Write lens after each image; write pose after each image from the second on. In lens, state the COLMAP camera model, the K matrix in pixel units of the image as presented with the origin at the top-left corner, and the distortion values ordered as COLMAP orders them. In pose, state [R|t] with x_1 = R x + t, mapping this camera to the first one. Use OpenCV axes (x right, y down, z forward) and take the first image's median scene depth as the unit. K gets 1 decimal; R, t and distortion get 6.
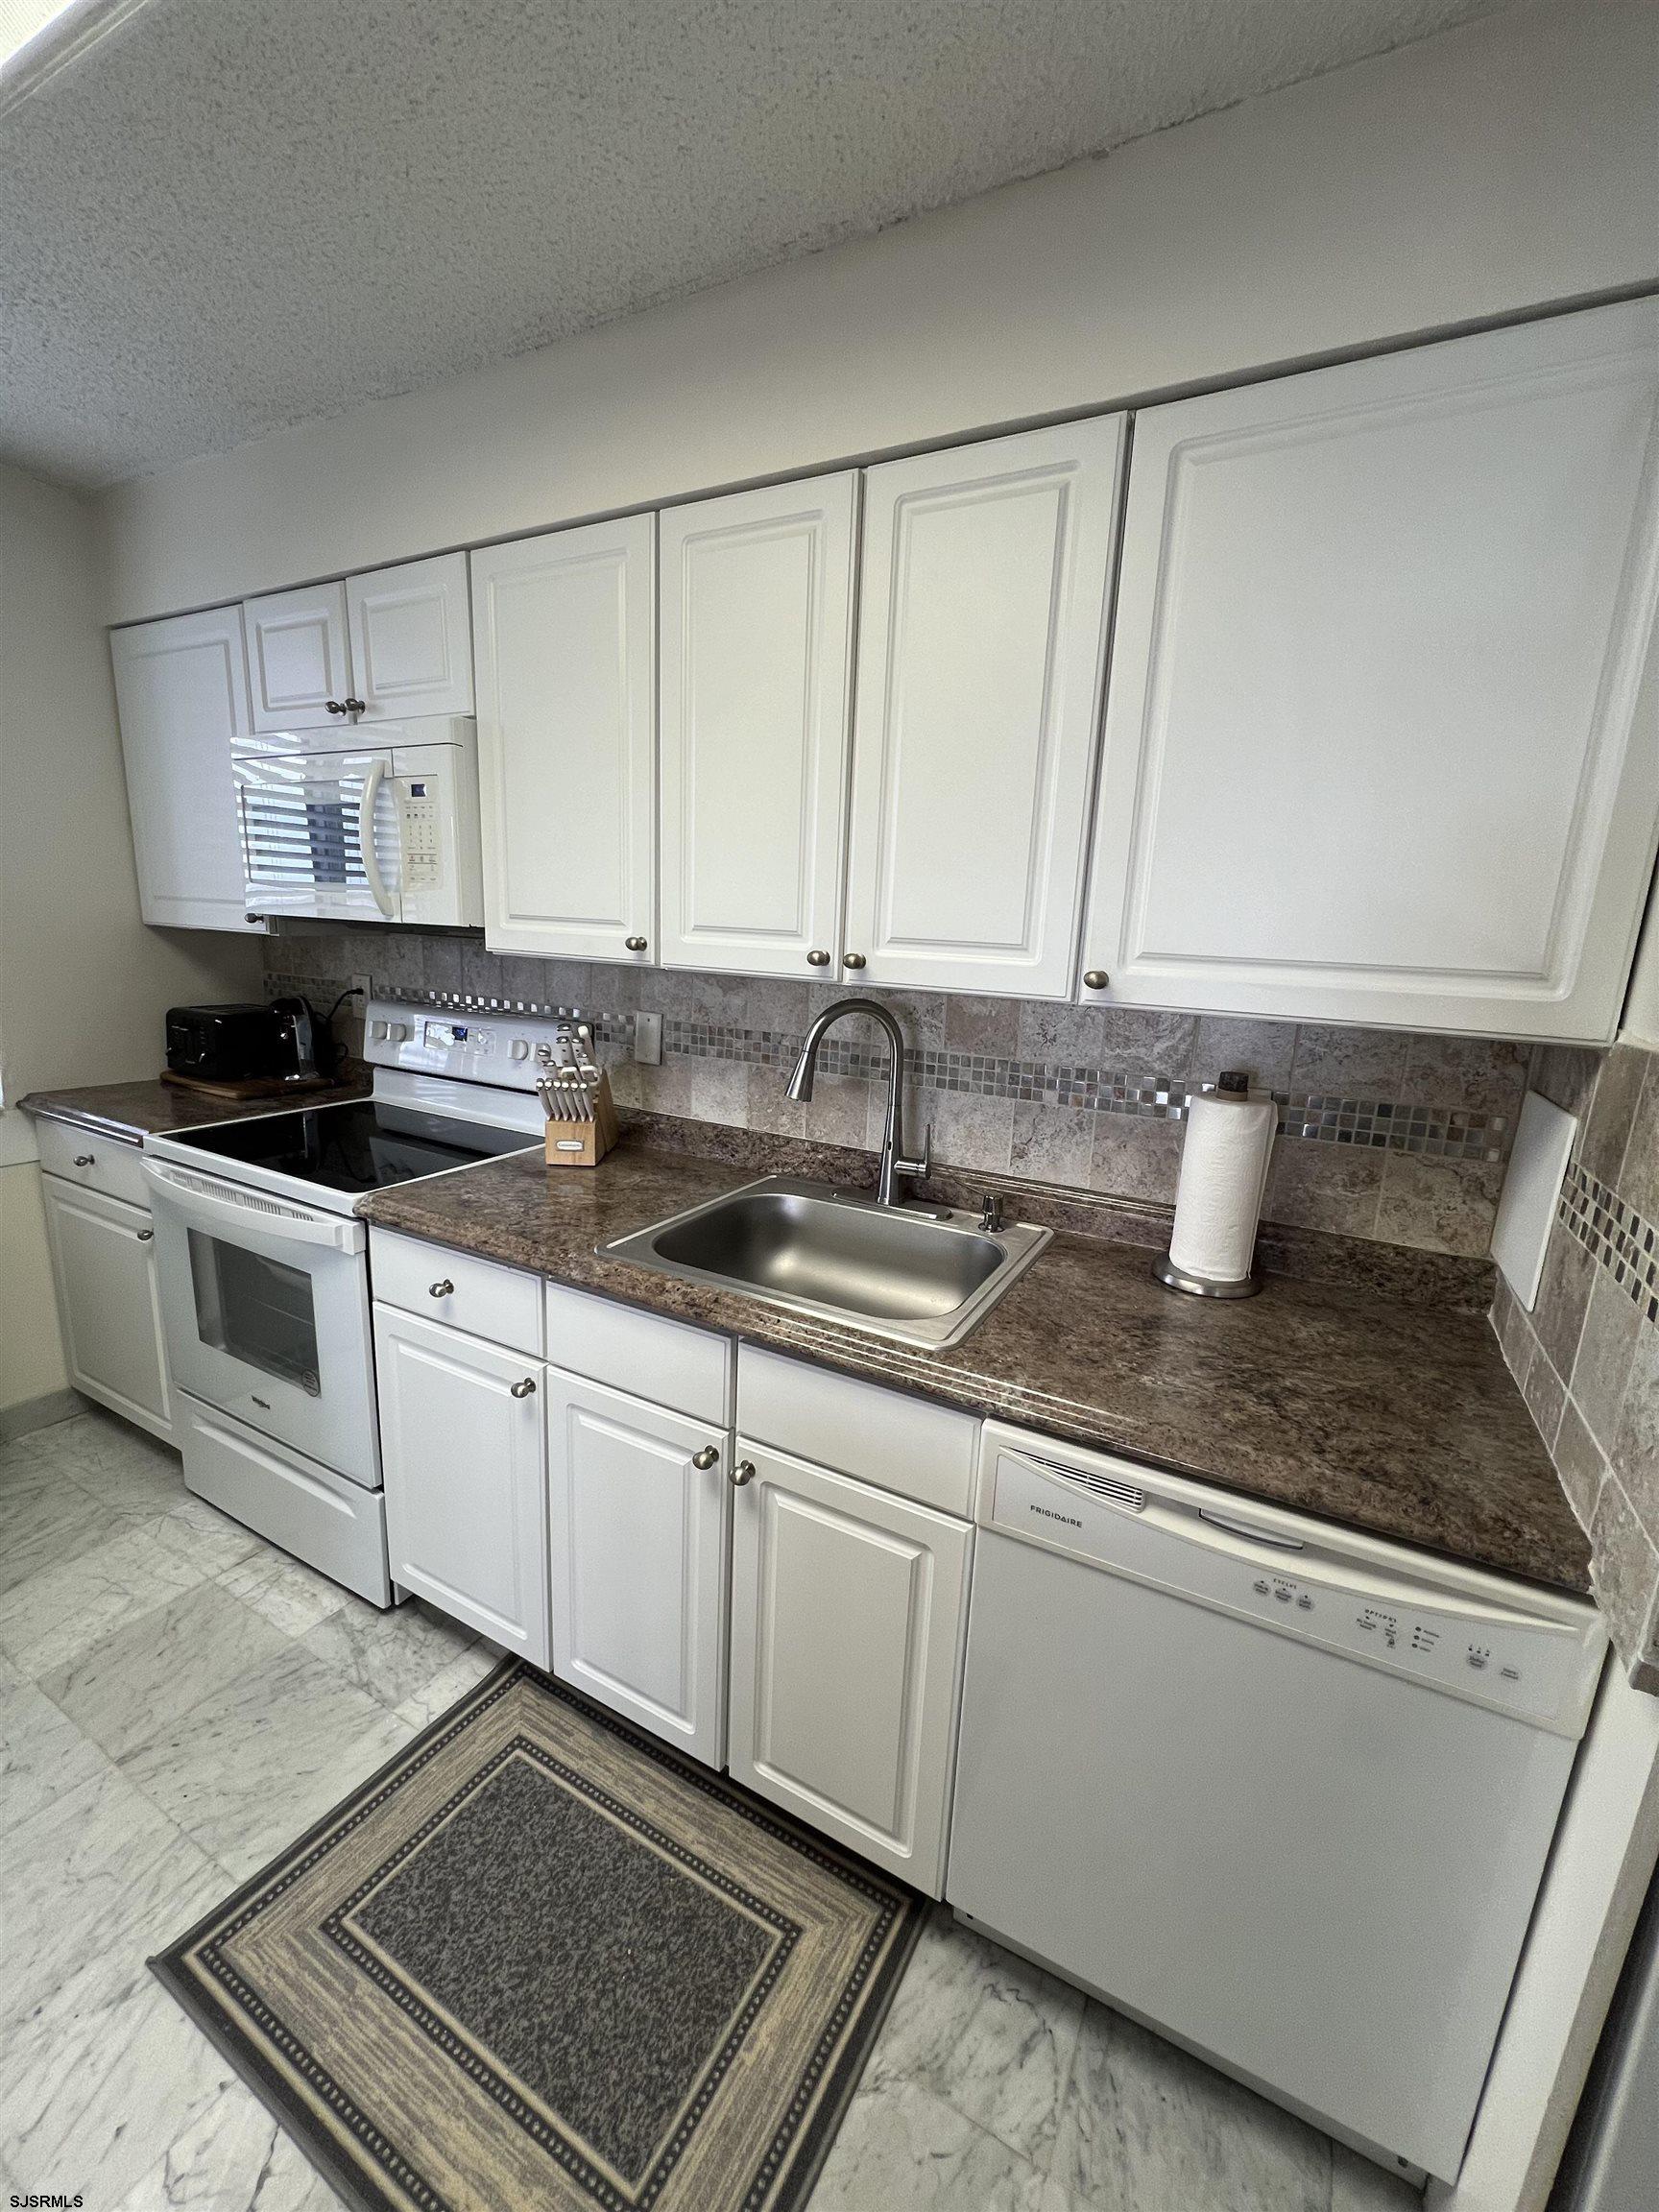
lens RADIAL K [[880.2, 0, 826.6], [0, 880.2, 1105.5], [0, 0, 1]] dist [-0.003393, 0.000032]
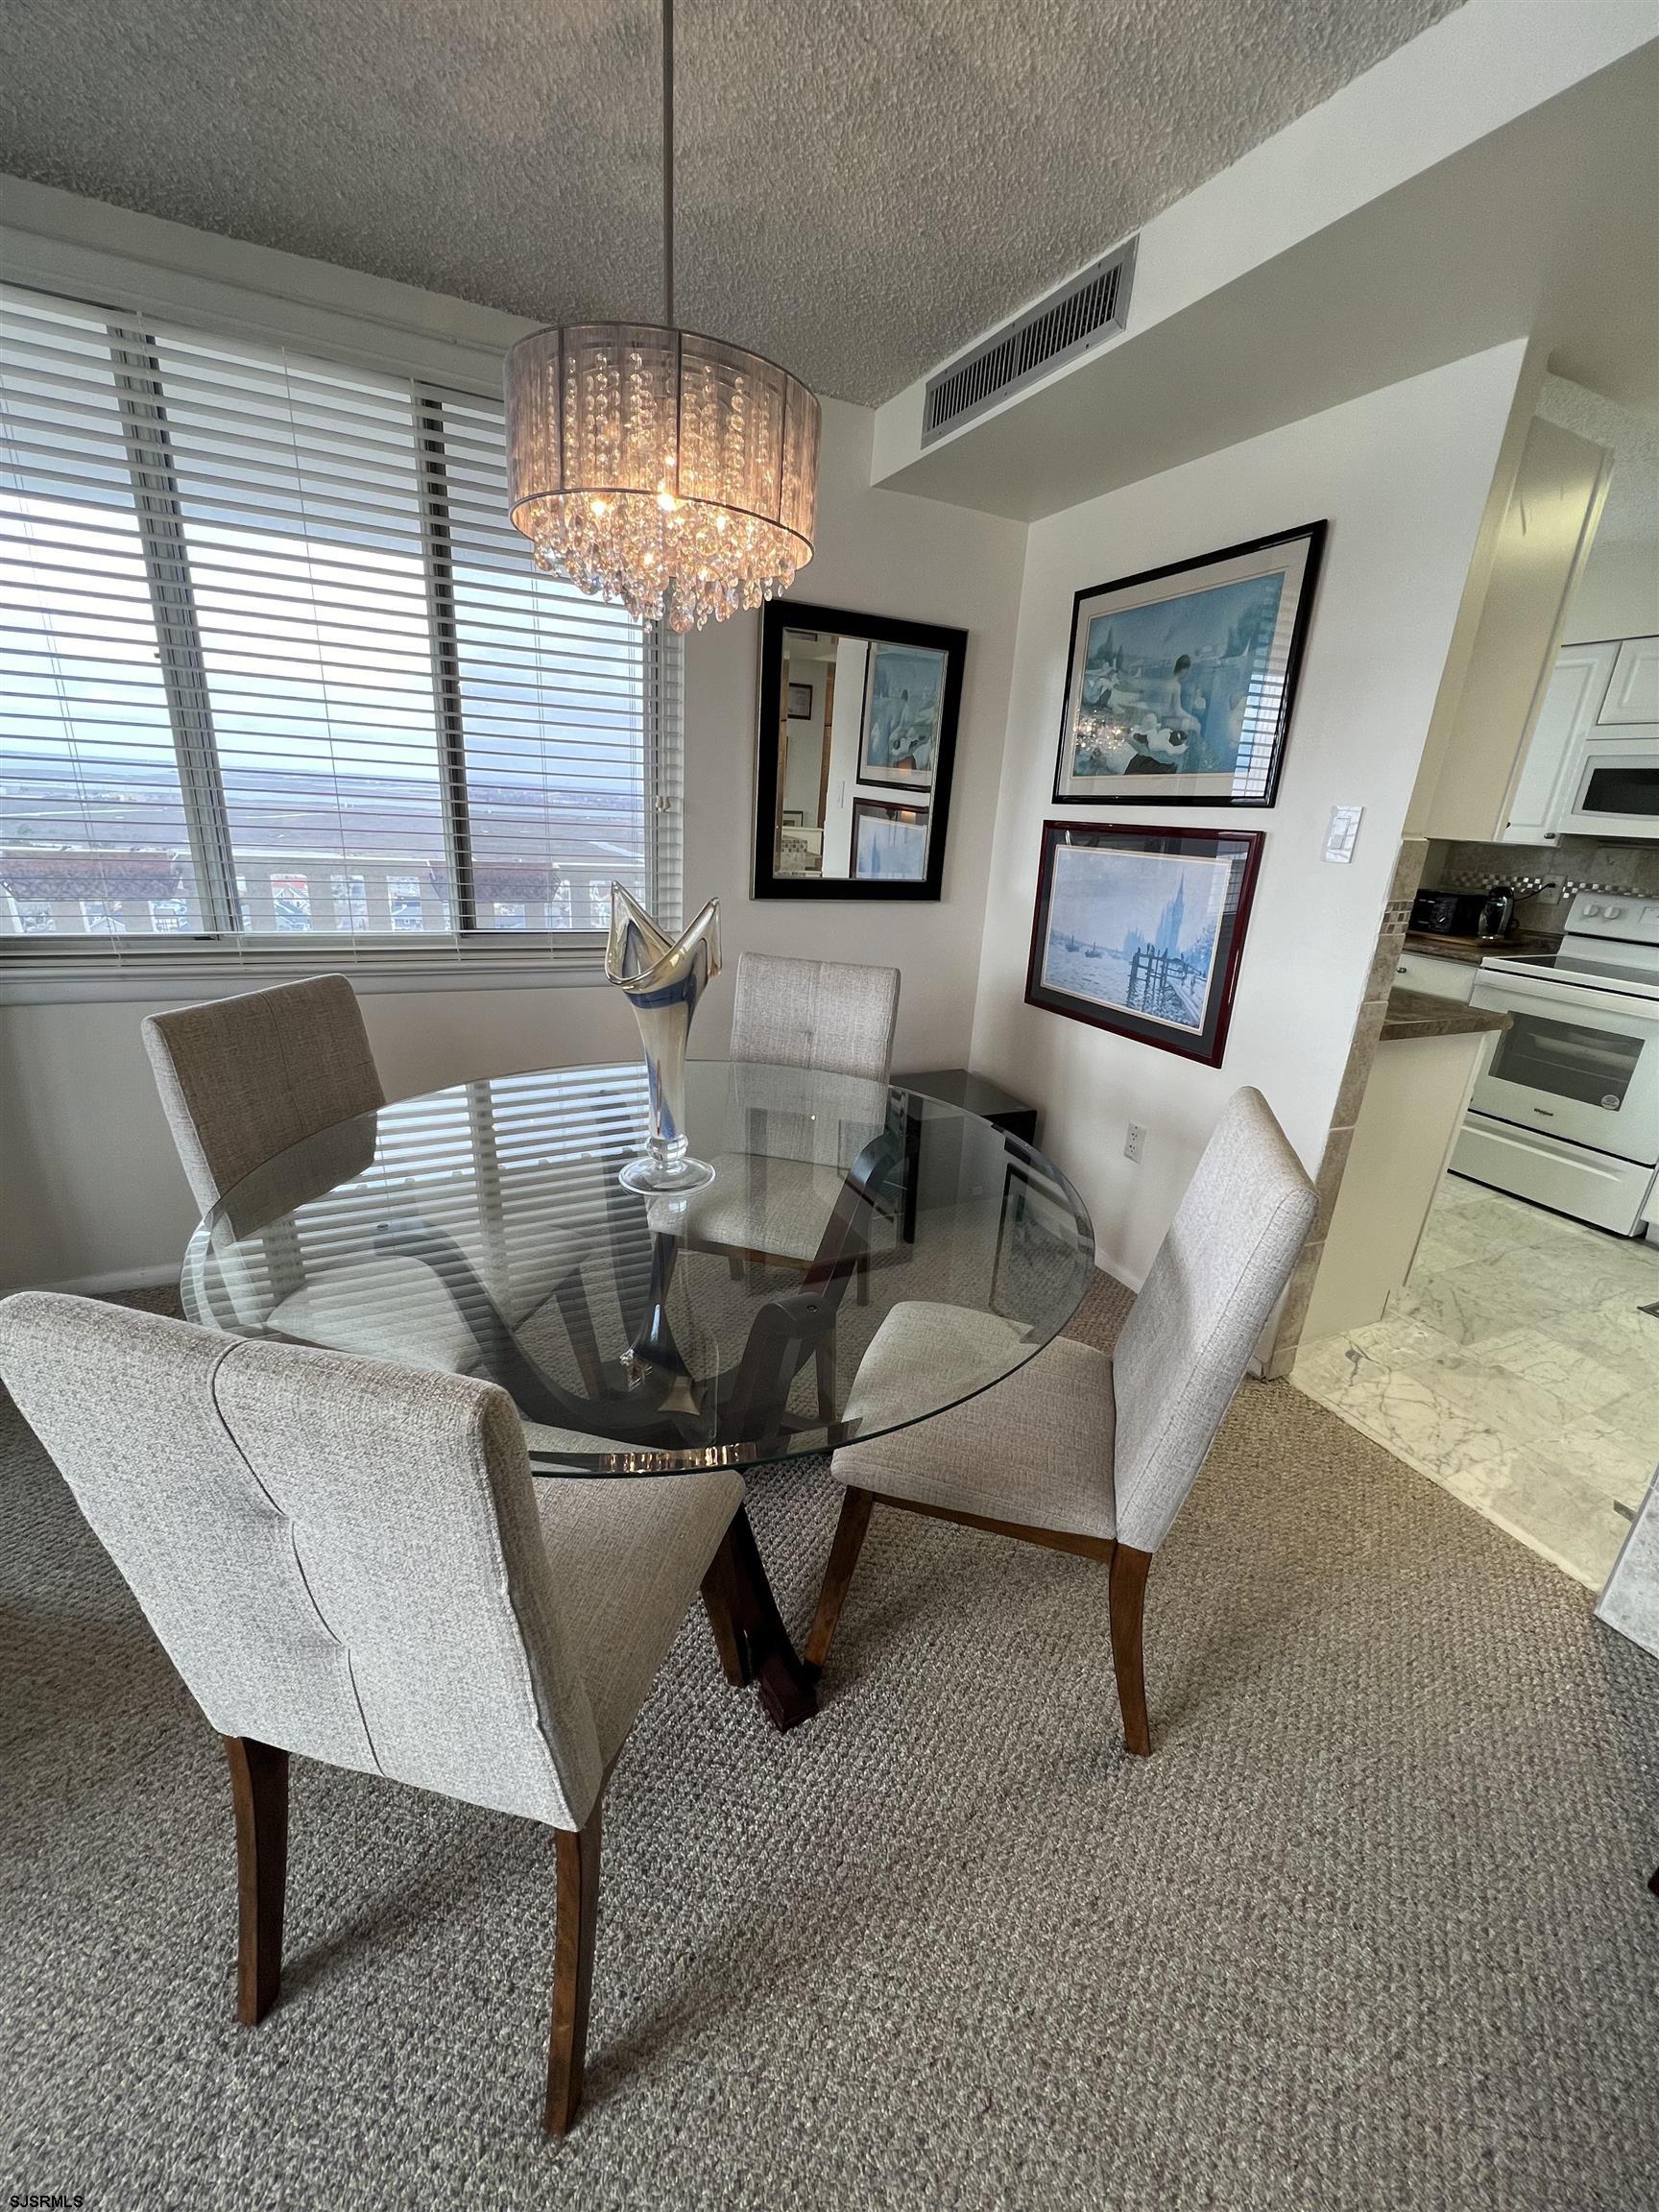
lens RADIAL K [[880.2, 0, 828.7], [0, 880.2, 1099.1], [0, 0, 1]] dist [-0.003393, 0.000032]
pose [[0.805787, 0.193566, -0.559677, -0.791086], [-0.144158, 0.980758, 0.131650, 0.275150], [0.574391, -0.025400, 0.818187, -1.257160]]
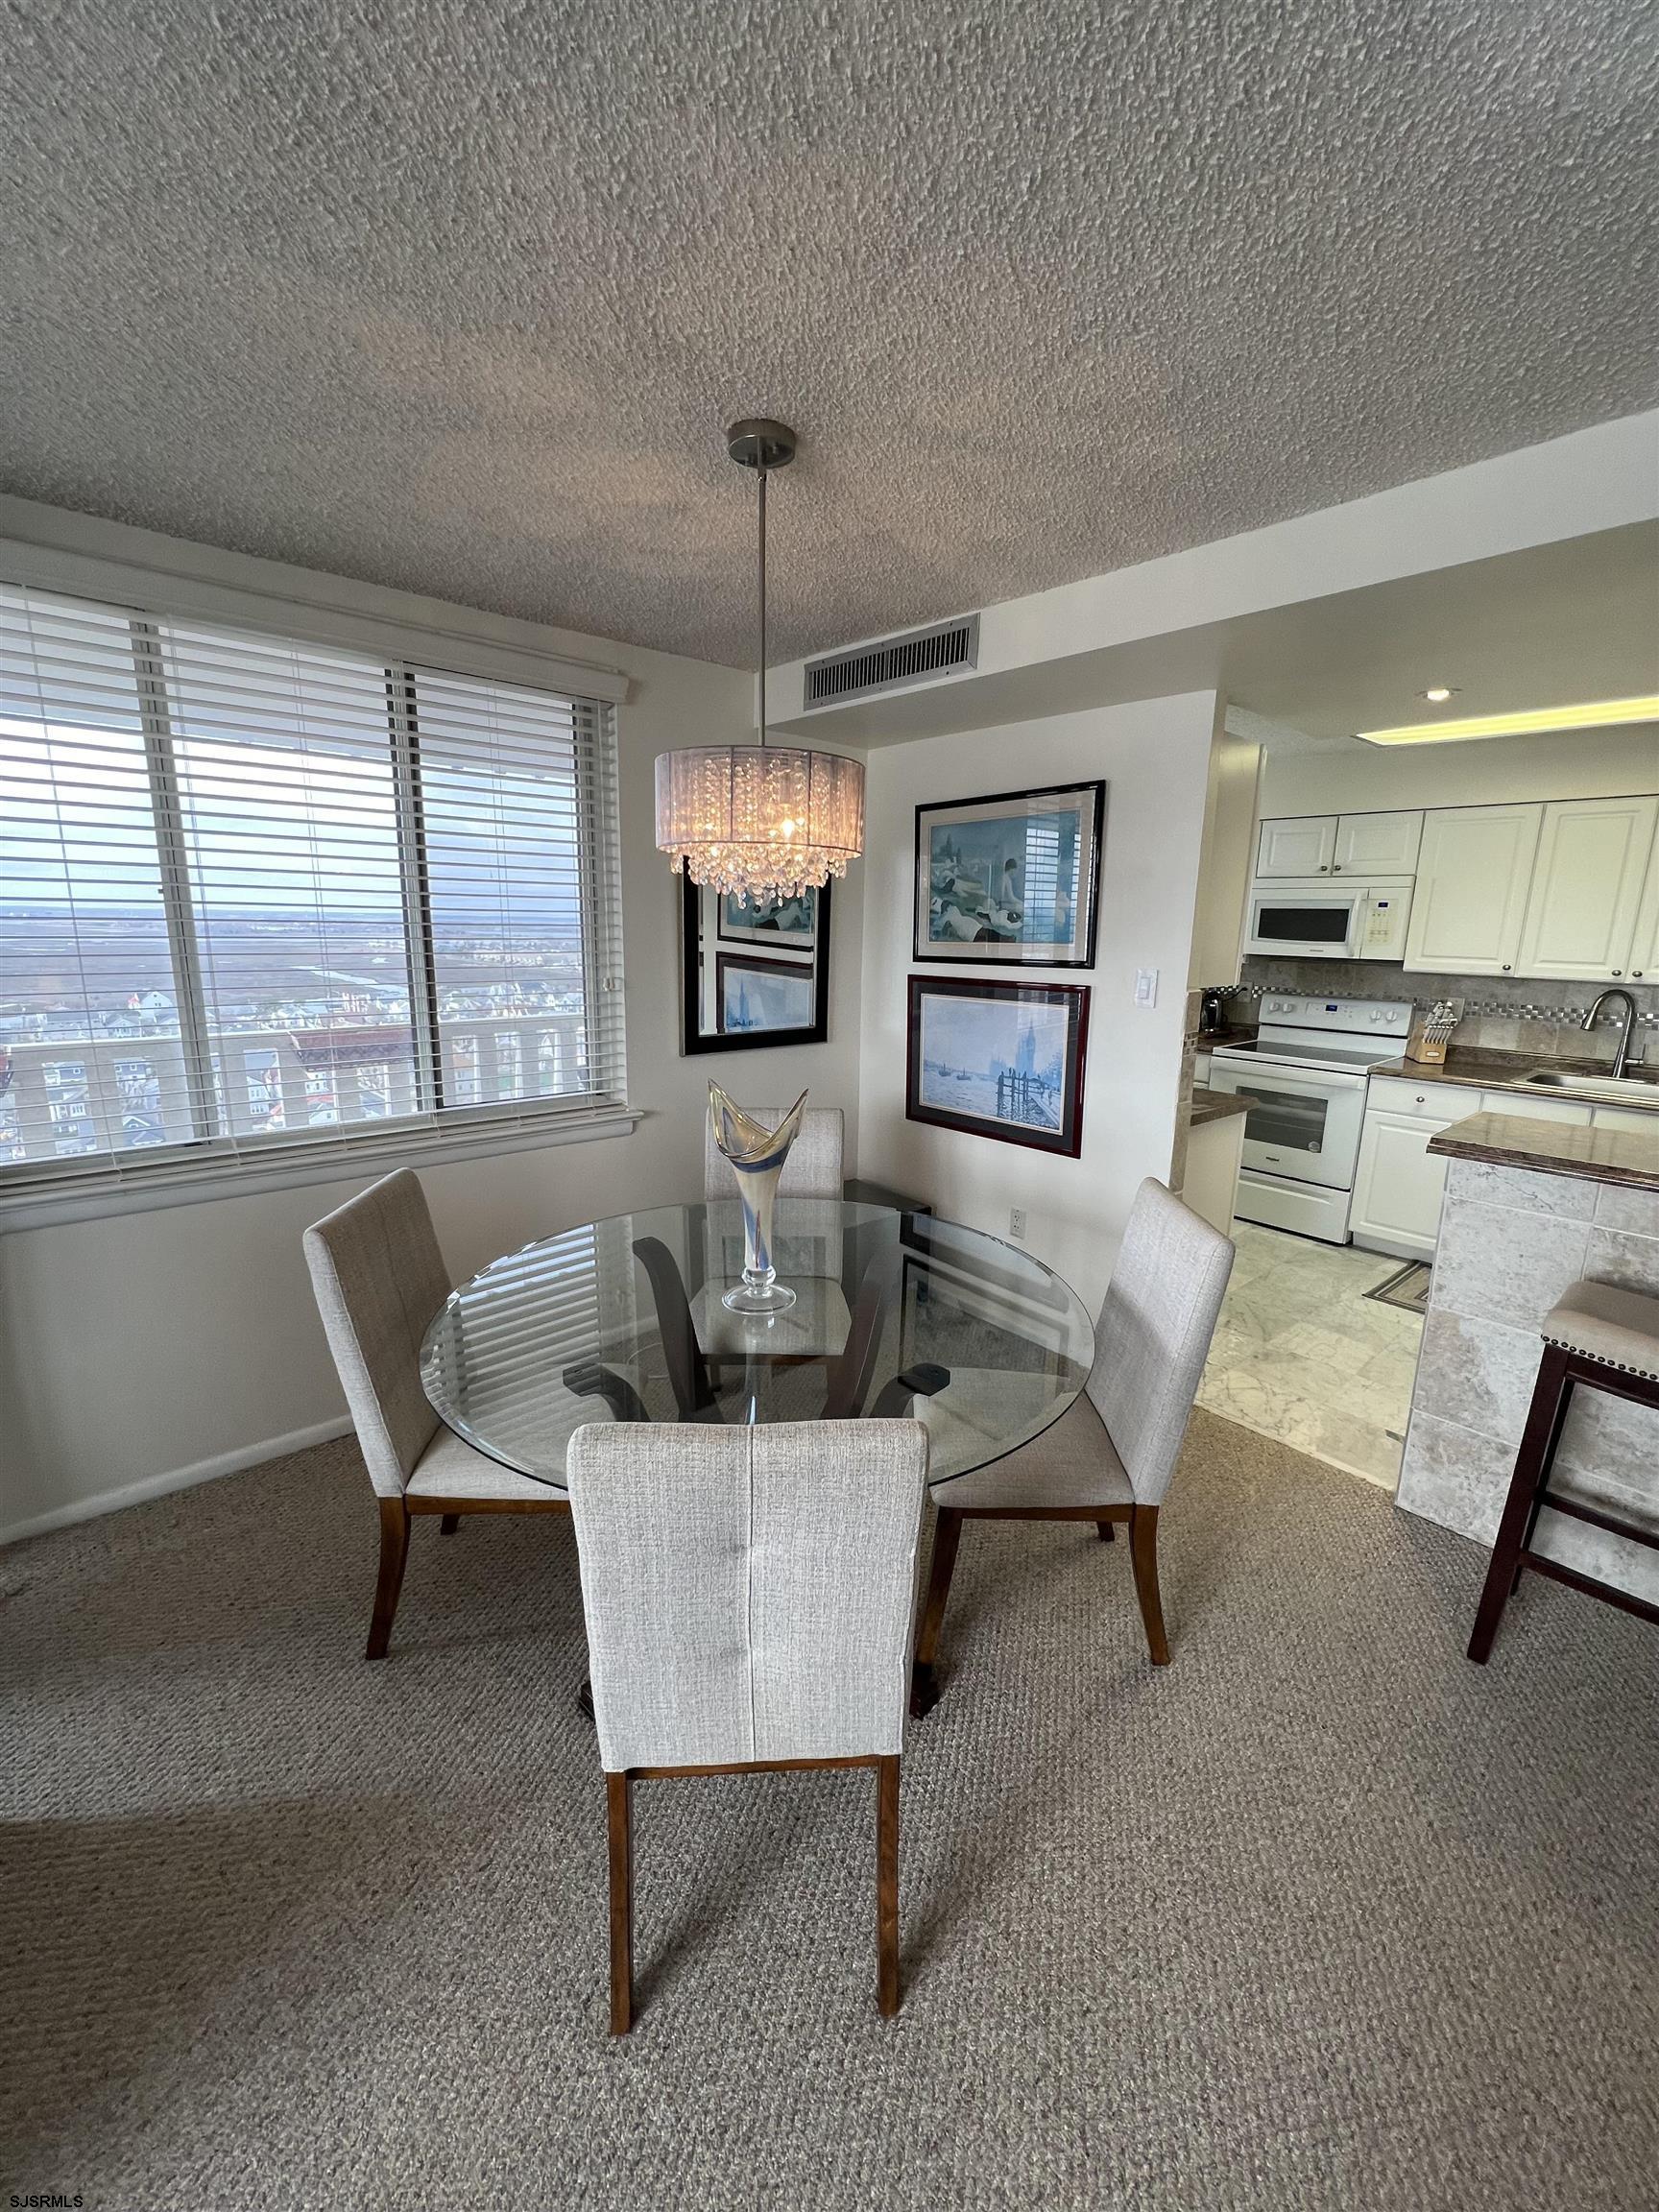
lens RADIAL K [[880.2, 0, 830.3], [0, 880.2, 1102.2], [0, 0, 1]] dist [-0.003393, 0.000032]
pose [[0.936817, 0.043909, -0.347052, -0.912838], [-0.048795, 0.998794, -0.005349, 0.244861], [0.346399, 0.021945, 0.937831, -1.599531]]
